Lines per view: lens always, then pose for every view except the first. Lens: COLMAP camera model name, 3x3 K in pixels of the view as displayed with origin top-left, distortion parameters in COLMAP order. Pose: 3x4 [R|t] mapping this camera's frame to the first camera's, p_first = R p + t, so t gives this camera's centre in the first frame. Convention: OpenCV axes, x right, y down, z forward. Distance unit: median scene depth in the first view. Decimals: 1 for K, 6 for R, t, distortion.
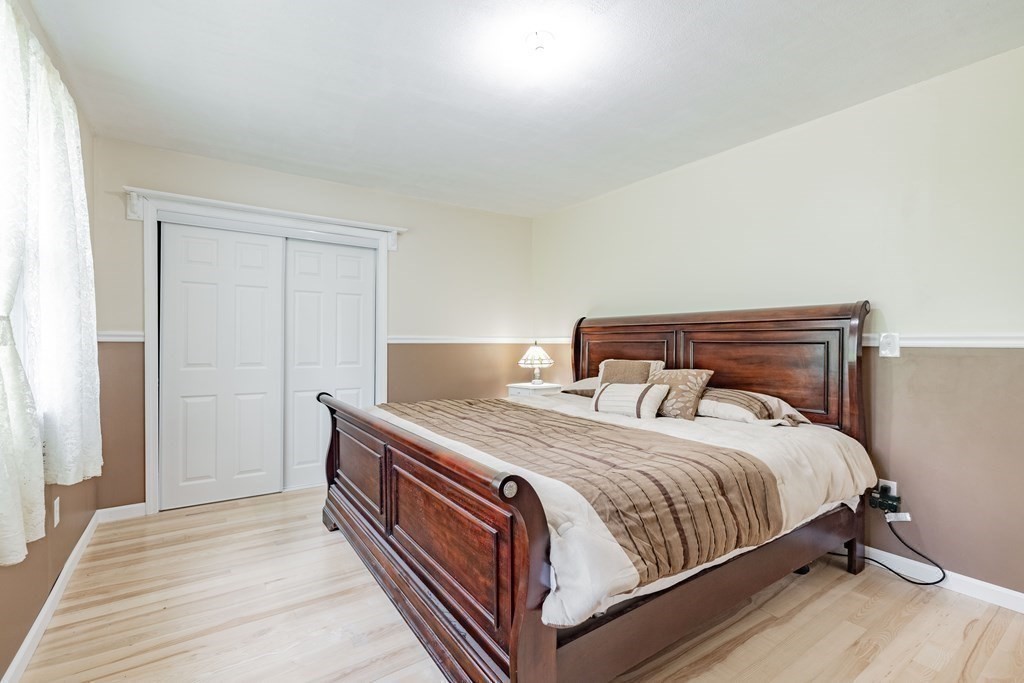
lens RADIAL K [[441.3, 0, 478.8], [0, 441.3, 340.9], [0, 0, 1]] dist [-0.000889, -0.000092]
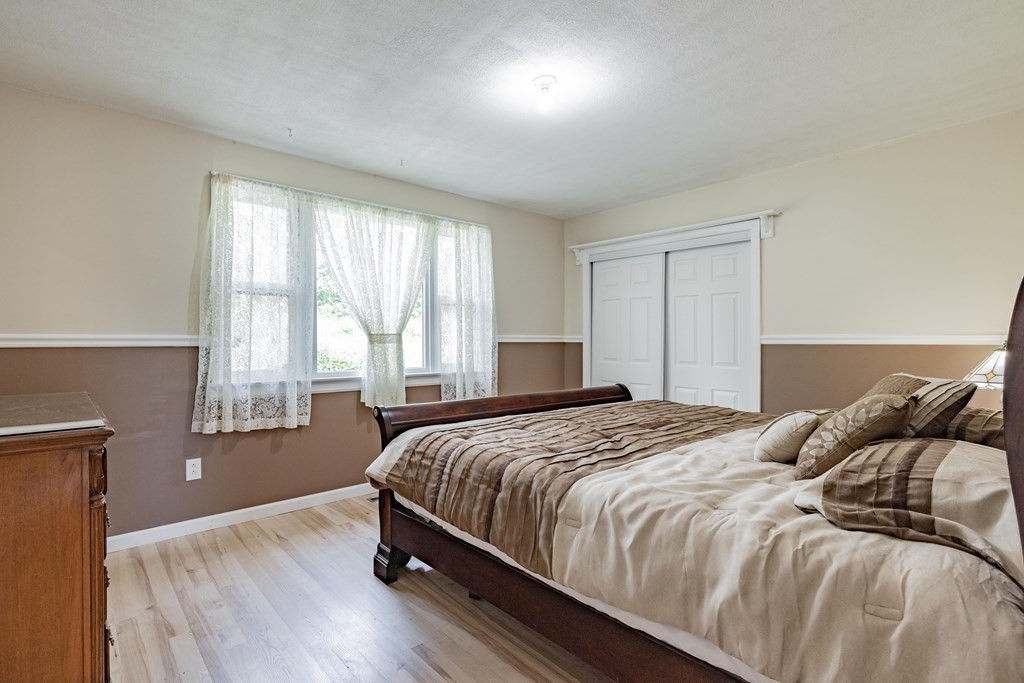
lens RADIAL K [[496.8, 0, 512.0], [0, 496.8, 341.5], [0, 0, 1]] dist [-0.000964, -0.000078]
pose [[0.169467, -0.002721, -0.985532, 0.775310], [0.002507, 0.999994, -0.002330, 0.001488], [0.985533, -0.002076, 0.169472, 0.382689]]
